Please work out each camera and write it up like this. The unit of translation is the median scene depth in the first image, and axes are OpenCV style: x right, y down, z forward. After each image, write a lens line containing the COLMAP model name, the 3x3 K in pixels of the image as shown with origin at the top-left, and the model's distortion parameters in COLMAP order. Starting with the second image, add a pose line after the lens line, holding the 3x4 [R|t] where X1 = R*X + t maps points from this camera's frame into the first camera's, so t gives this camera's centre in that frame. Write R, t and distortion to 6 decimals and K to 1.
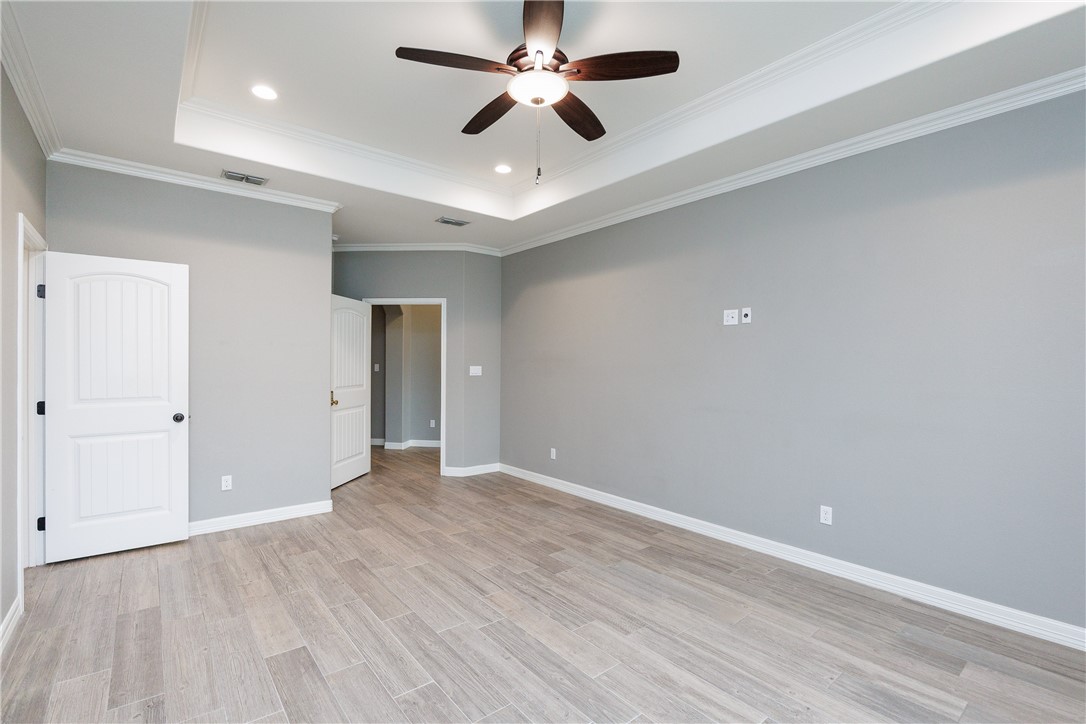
lens RADIAL K [[476.0, 0, 545.9], [0, 476.0, 361.5], [0, 0, 1]] dist [-0.021093, 0.002900]
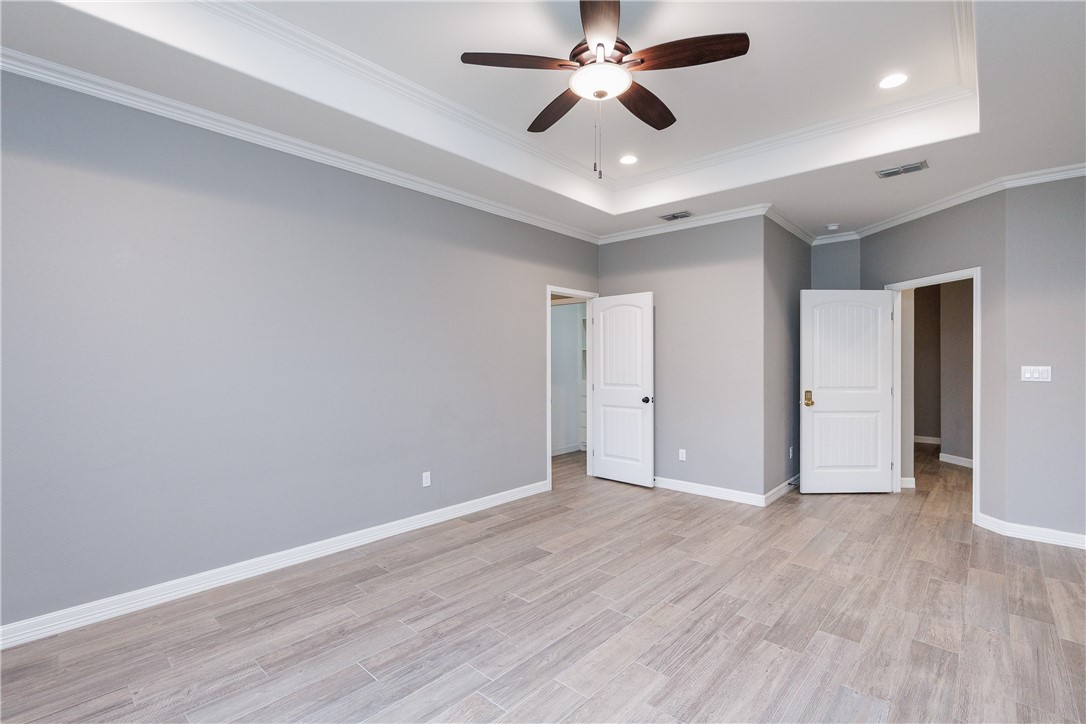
lens RADIAL K [[476.0, 0, 546.8], [0, 476.0, 368.6], [0, 0, 1]] dist [-0.021093, 0.002900]
pose [[0.176910, 0.010504, -0.984171, 0.590477], [0.001702, 0.999938, 0.010979, 0.007339], [0.984226, -0.003618, 0.176881, 0.452926]]
